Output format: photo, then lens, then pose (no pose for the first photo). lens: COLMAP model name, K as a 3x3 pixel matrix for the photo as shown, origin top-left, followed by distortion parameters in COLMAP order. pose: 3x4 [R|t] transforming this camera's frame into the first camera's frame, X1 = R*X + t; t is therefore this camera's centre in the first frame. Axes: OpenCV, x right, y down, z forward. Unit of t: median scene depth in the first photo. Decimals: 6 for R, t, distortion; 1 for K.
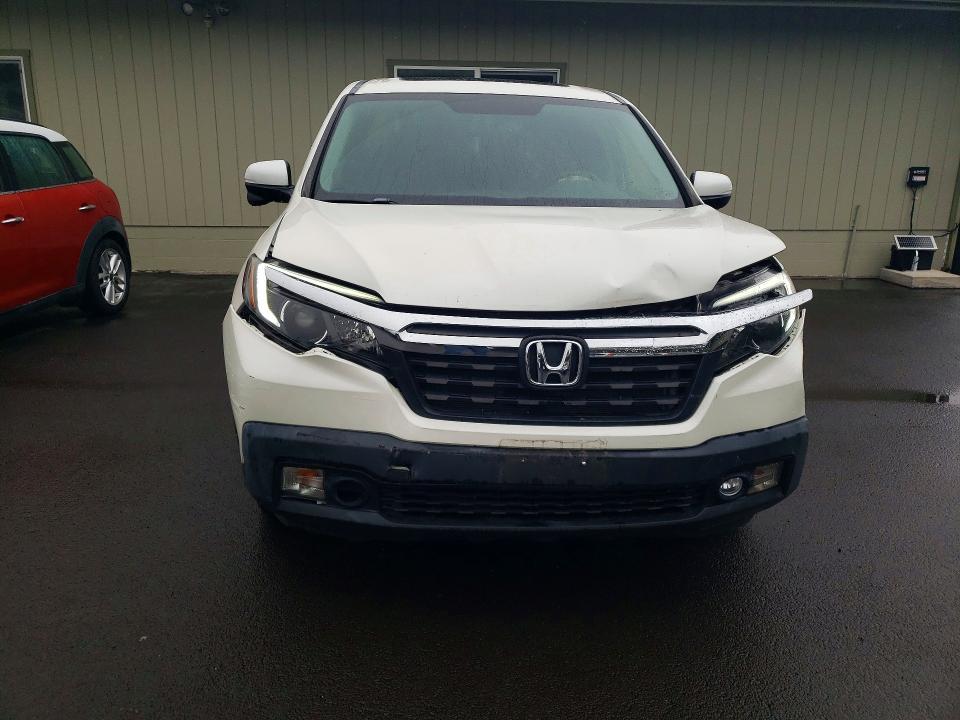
lens RADIAL K [[760.1, 0, 483.0], [0, 760.1, 361.7], [0, 0, 1]] dist [0.002131, 0.007532]
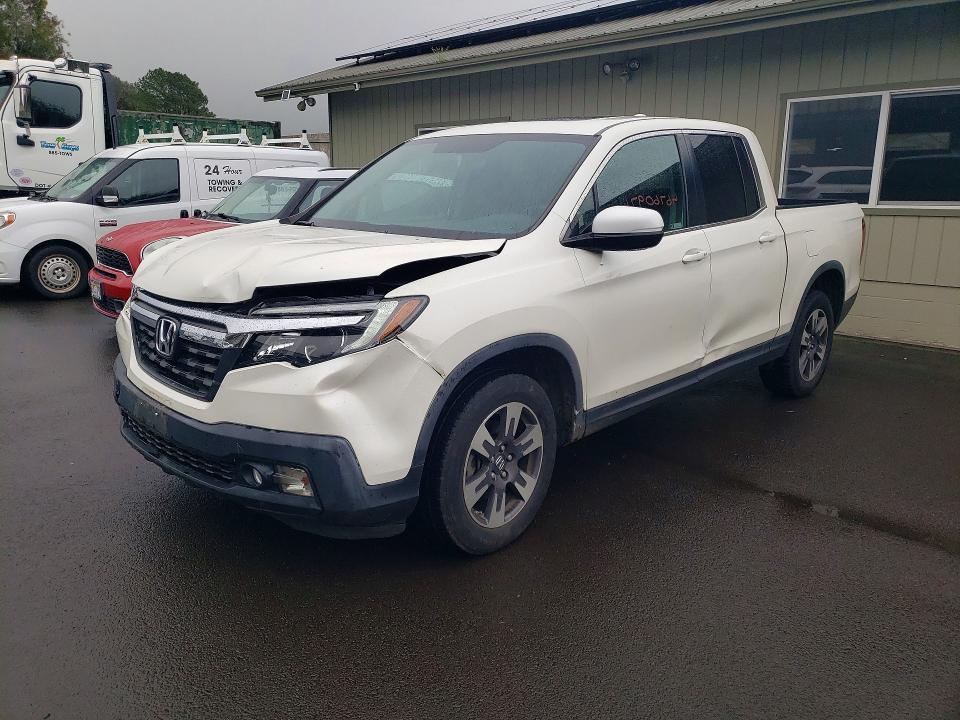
lens RADIAL K [[760.1, 0, 483.0], [0, 760.1, 361.7], [0, 0, 1]] dist [0.002131, 0.007532]
pose [[0.646748, 0.159825, -0.745770, 1.390134], [-0.199254, 0.979247, 0.037064, -0.111192], [0.736217, 0.124627, 0.665172, 0.485982]]
